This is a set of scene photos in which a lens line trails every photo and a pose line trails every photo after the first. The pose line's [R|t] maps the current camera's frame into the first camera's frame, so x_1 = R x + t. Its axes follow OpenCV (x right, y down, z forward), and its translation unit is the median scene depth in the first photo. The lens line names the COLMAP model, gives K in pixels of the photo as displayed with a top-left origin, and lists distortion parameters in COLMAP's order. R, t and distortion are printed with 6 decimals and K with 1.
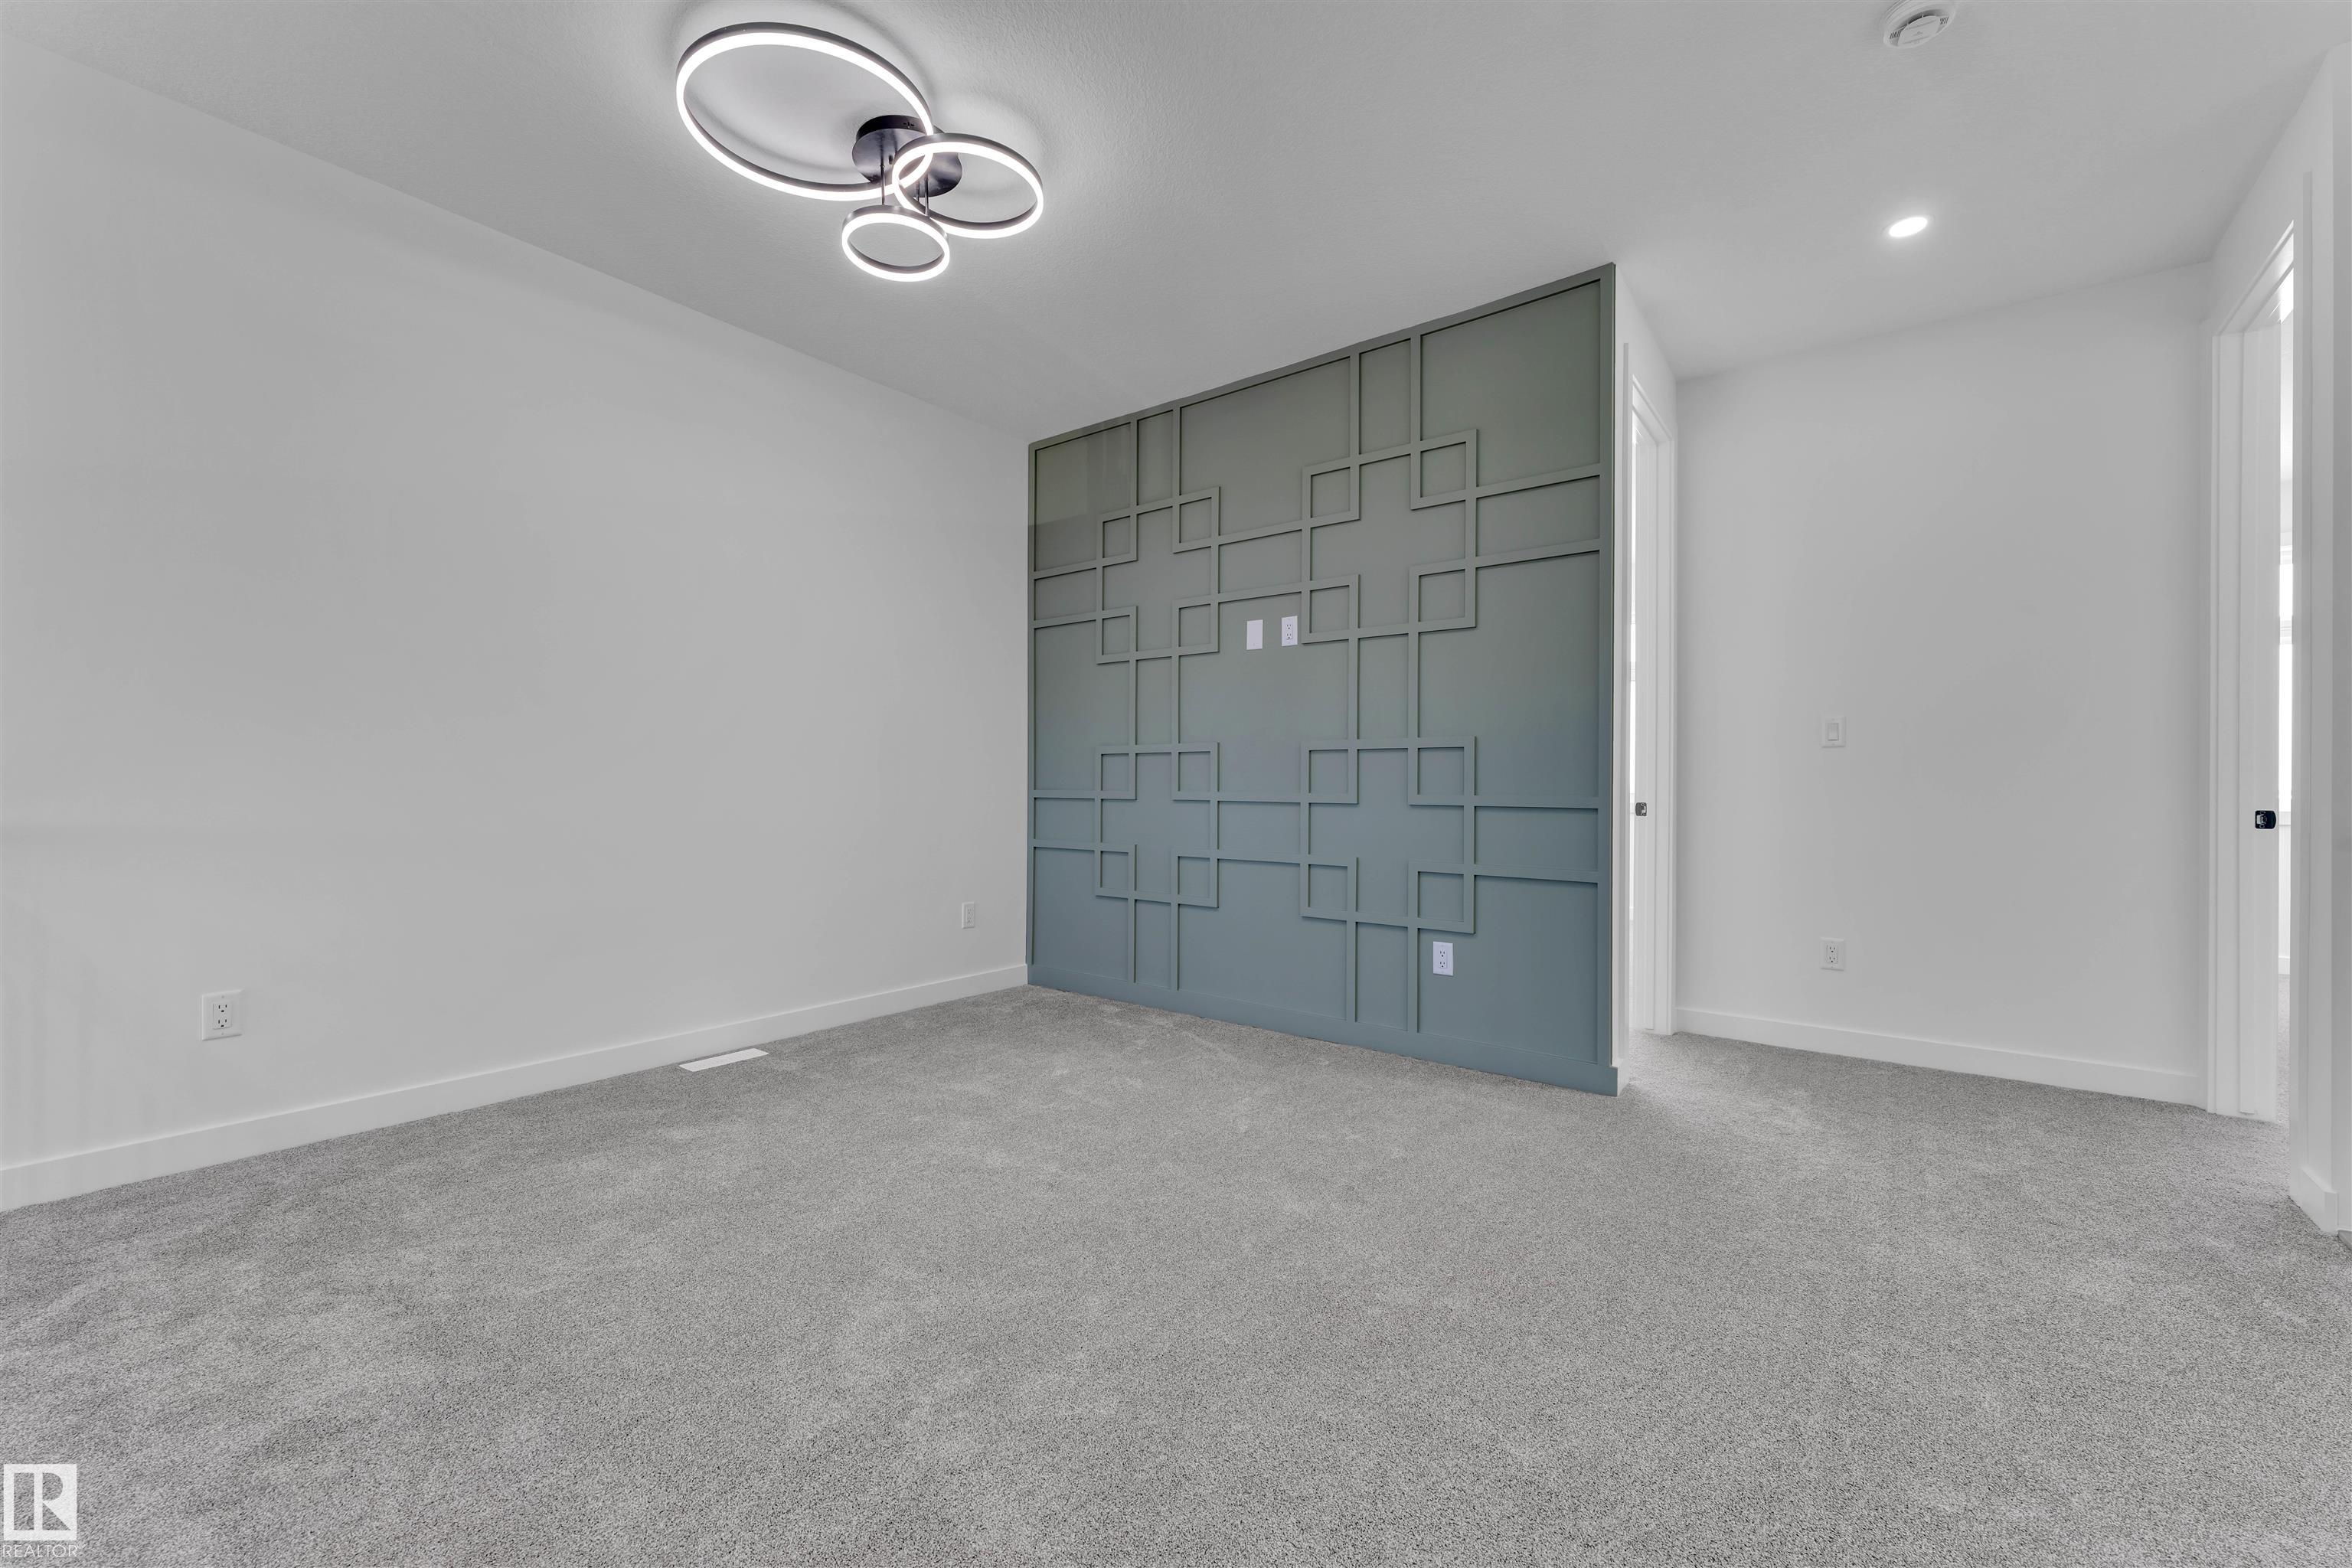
lens RADIAL K [[950.8, 0, 1169.4], [0, 950.8, 781.9], [0, 0, 1]] dist [0.000178, -0.000029]
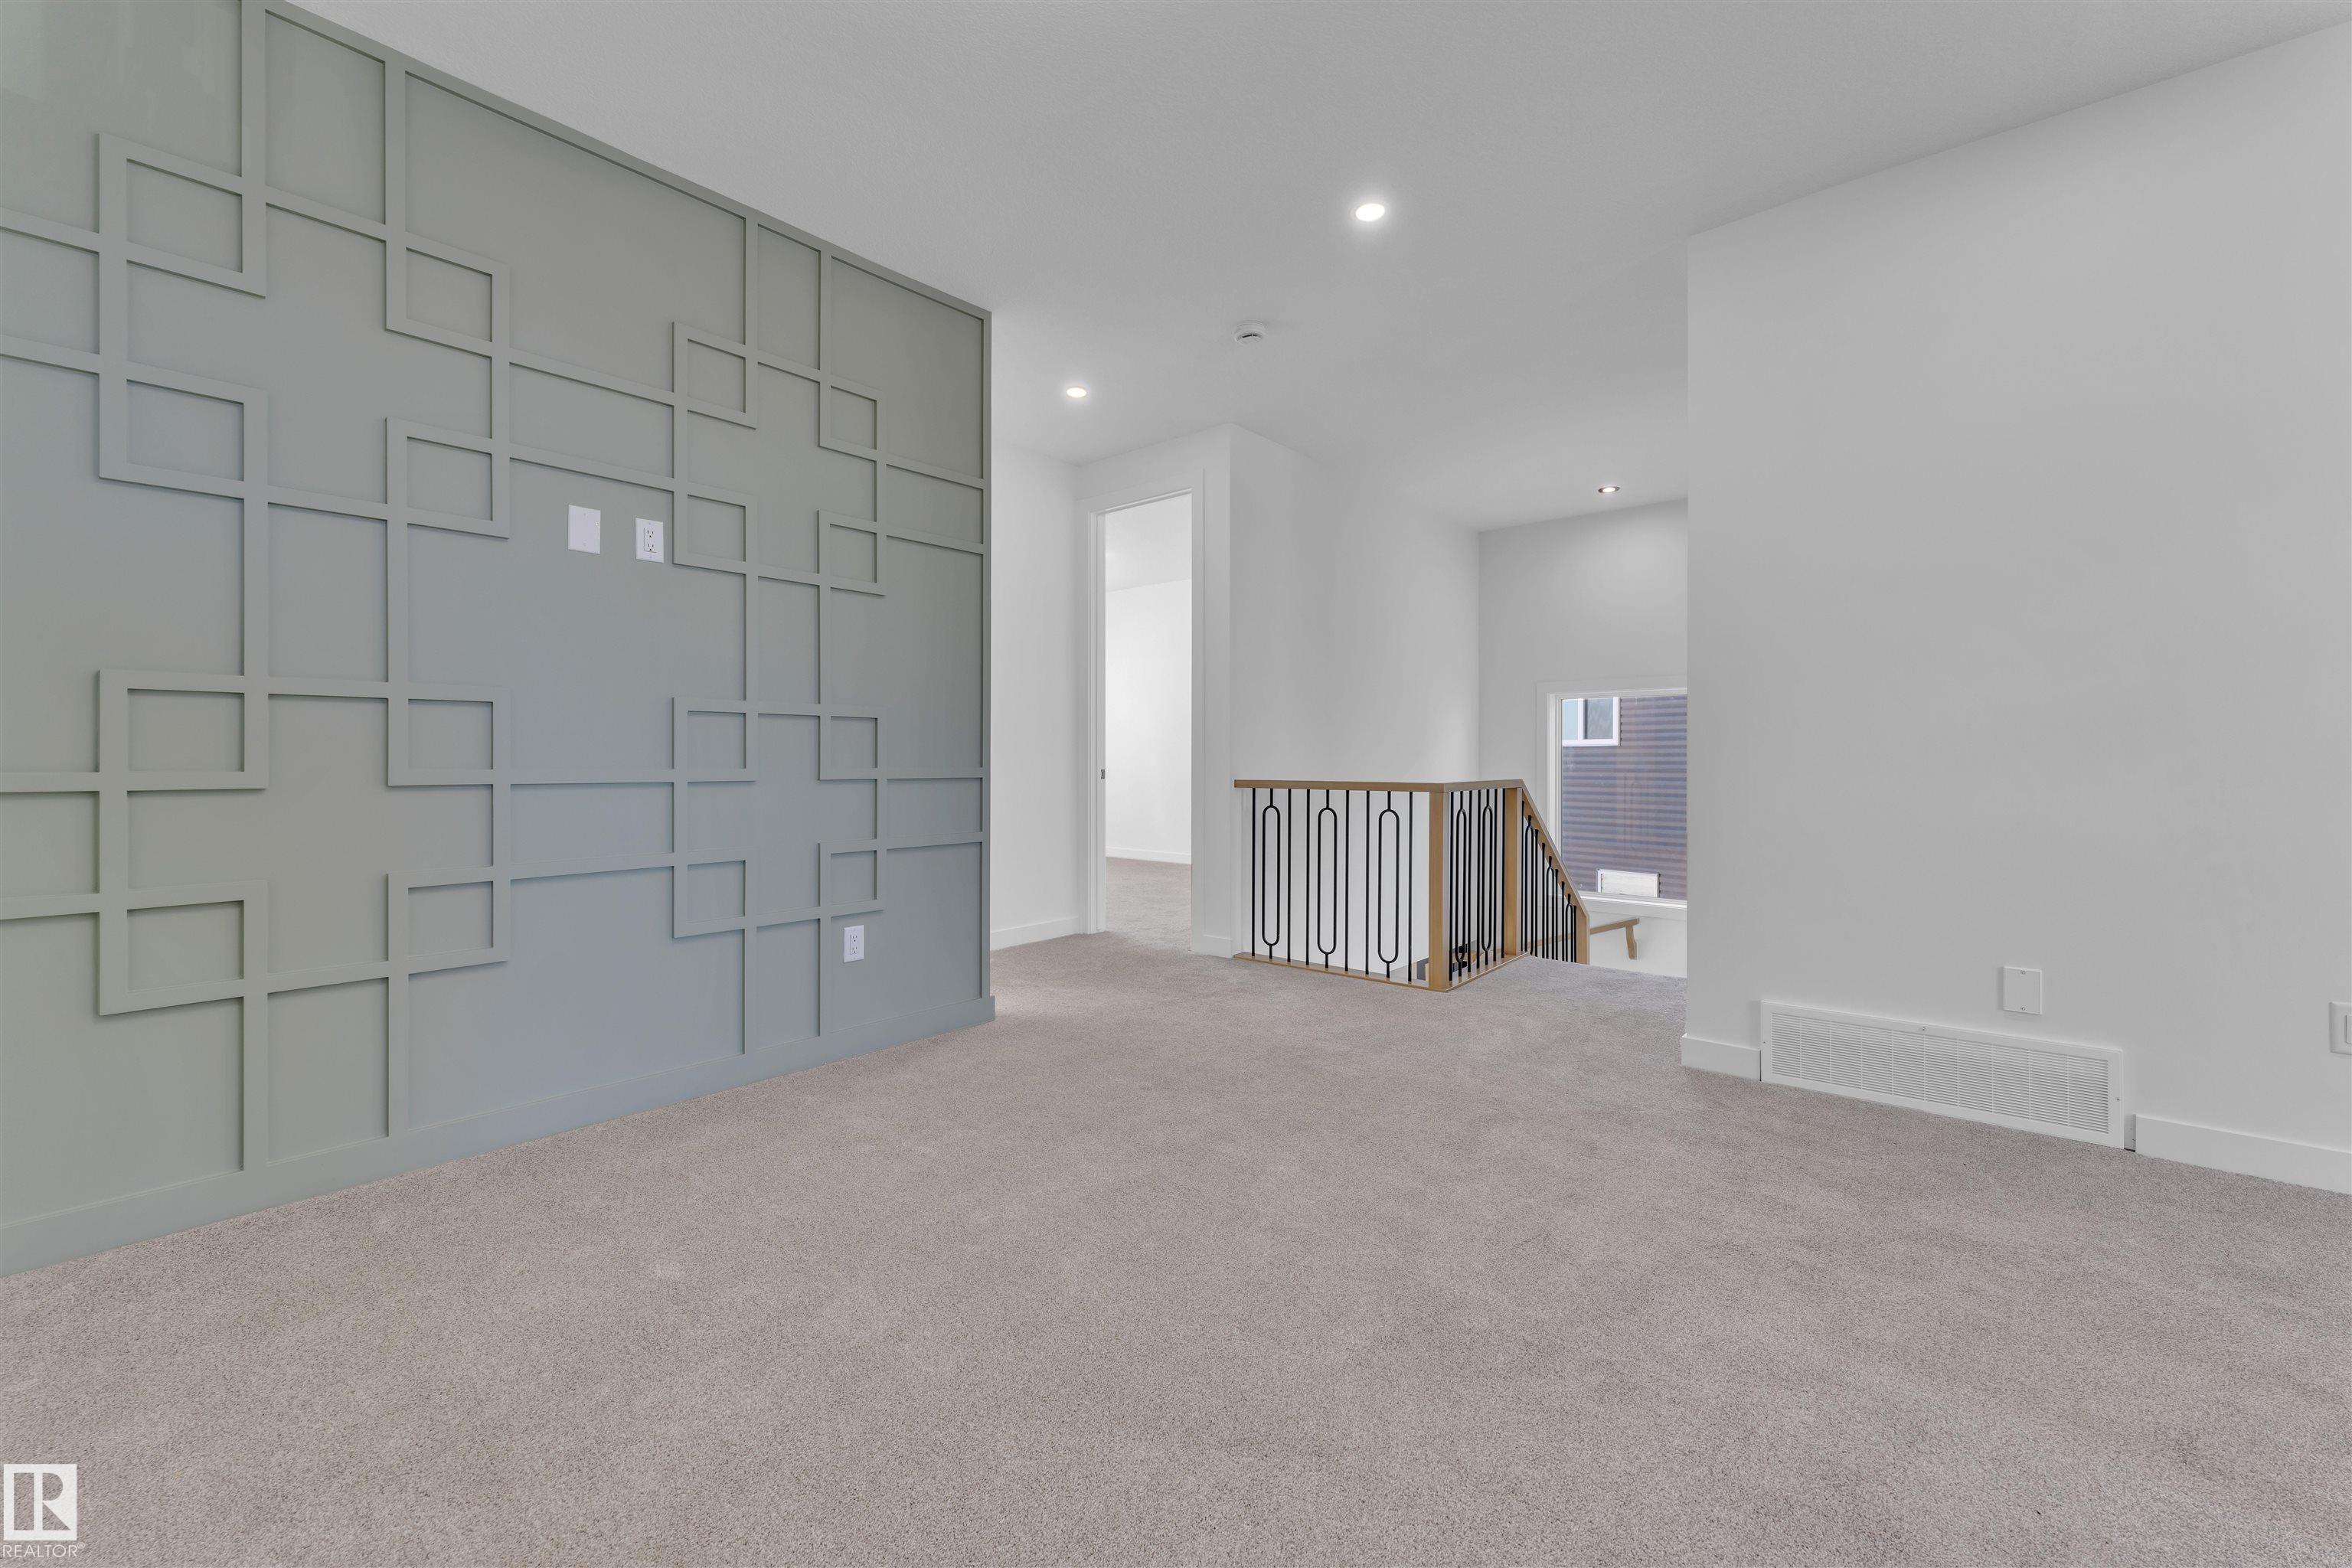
lens RADIAL K [[950.8, 0, 1169.4], [0, 950.8, 781.9], [0, 0, 1]] dist [0.000178, -0.000029]
pose [[0.052327, -0.021438, 0.998400, -0.609779], [-0.003632, 0.999759, 0.021657, 0.004741], [-0.998623, -0.004759, 0.052236, 0.622147]]
